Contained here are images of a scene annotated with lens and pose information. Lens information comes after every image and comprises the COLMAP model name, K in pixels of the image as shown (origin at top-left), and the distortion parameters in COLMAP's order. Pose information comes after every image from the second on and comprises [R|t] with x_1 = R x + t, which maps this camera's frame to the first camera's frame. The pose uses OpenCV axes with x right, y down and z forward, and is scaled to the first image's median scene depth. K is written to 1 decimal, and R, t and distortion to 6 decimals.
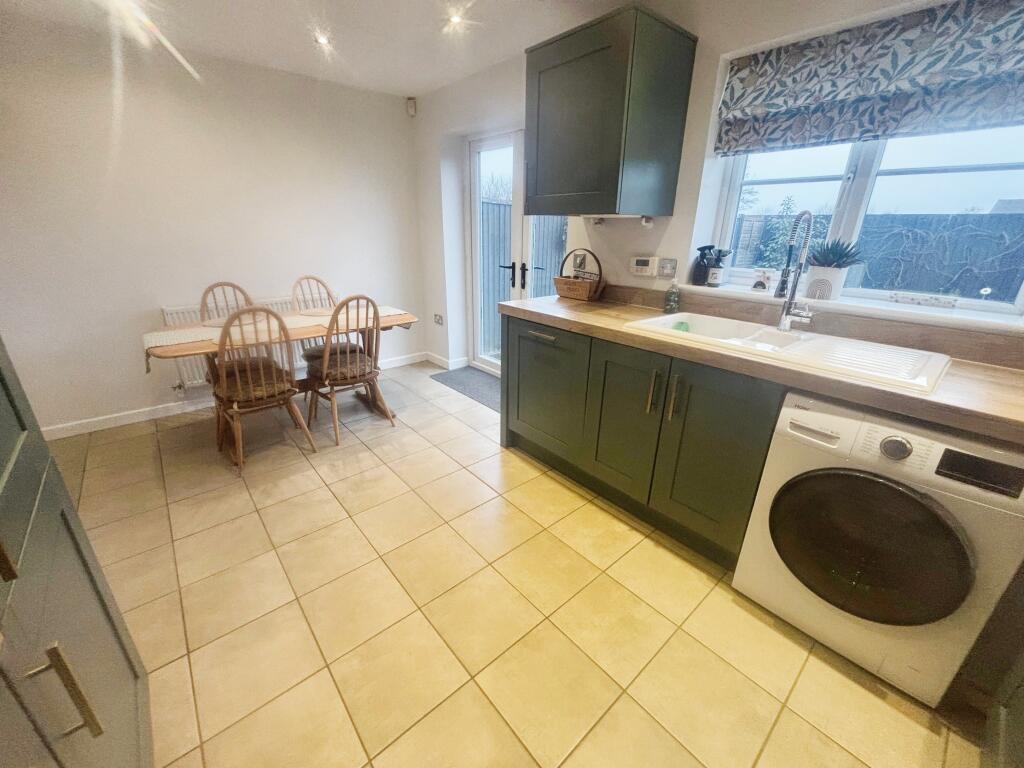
lens RADIAL K [[415.2, 0, 513.1], [0, 415.2, 385.9], [0, 0, 1]] dist [0.001111, -0.000744]
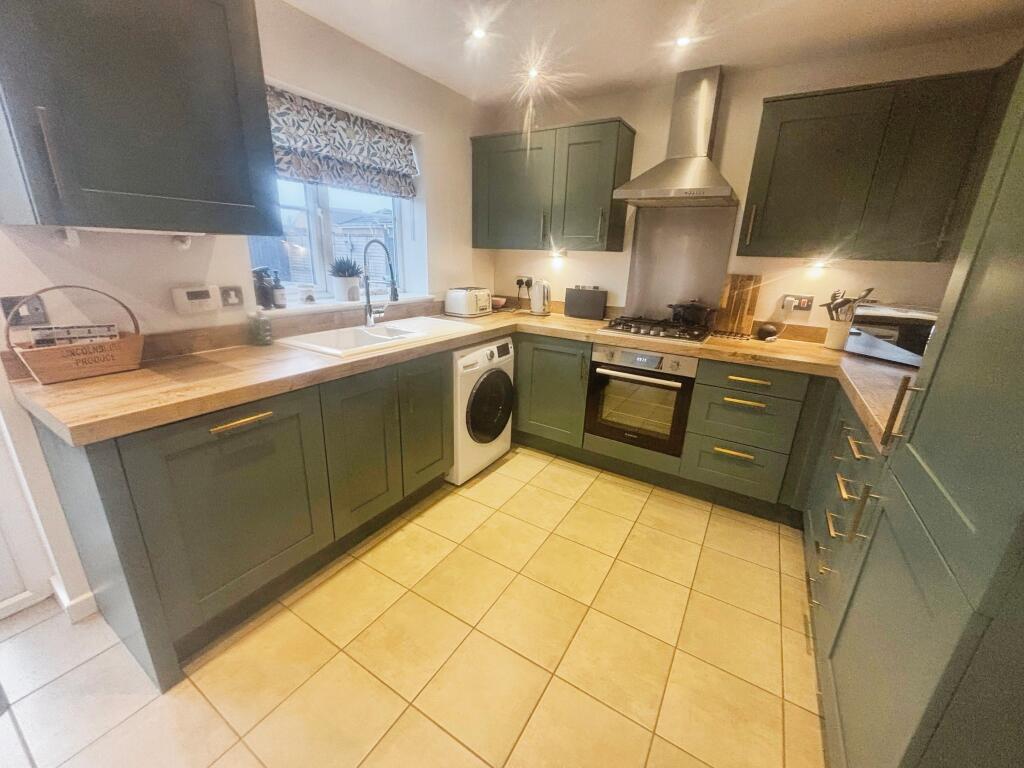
lens RADIAL K [[415.2, 0, 509.1], [0, 415.2, 383.6], [0, 0, 1]] dist [0.001111, -0.000744]
pose [[-0.299769, -0.314007, 0.900854, -0.771637], [0.305473, 0.862971, 0.402452, -0.390953], [-0.903784, 0.395829, -0.162771, 0.925126]]
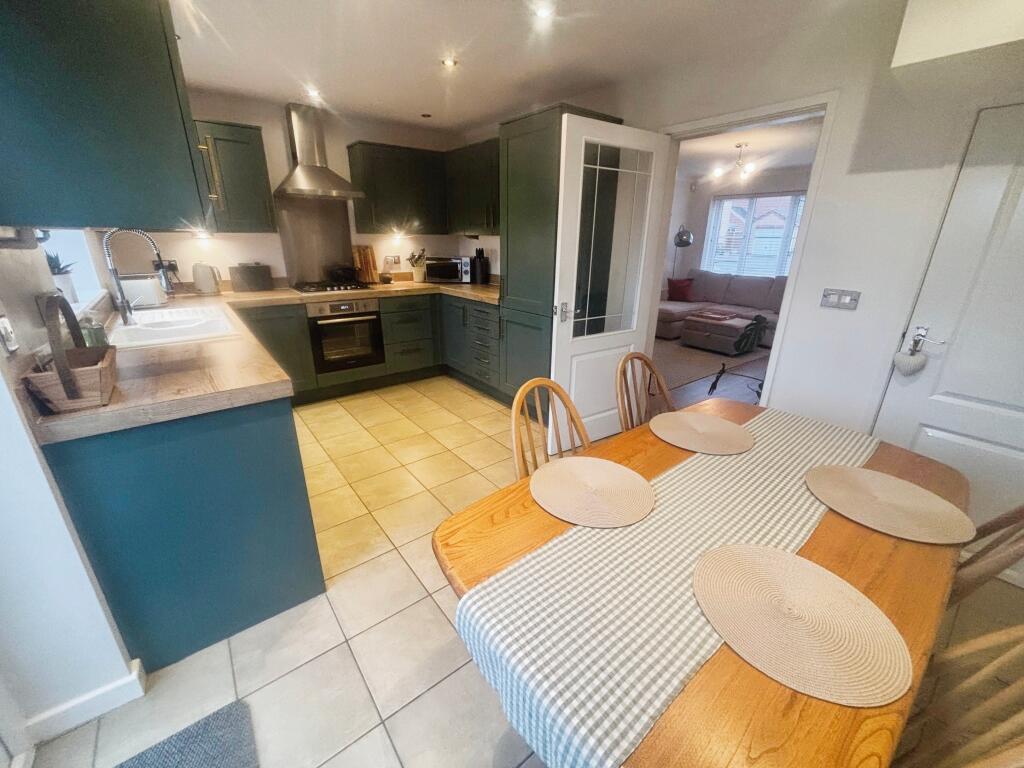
lens RADIAL K [[415.2, 0, 512.3], [0, 415.2, 380.8], [0, 0, 1]] dist [0.001111, -0.000744]
pose [[-0.998653, -0.040891, 0.031947, -0.517116], [-0.010620, 0.763678, 0.645510, -0.831581], [-0.050793, 0.644301, -0.763083, 2.055974]]
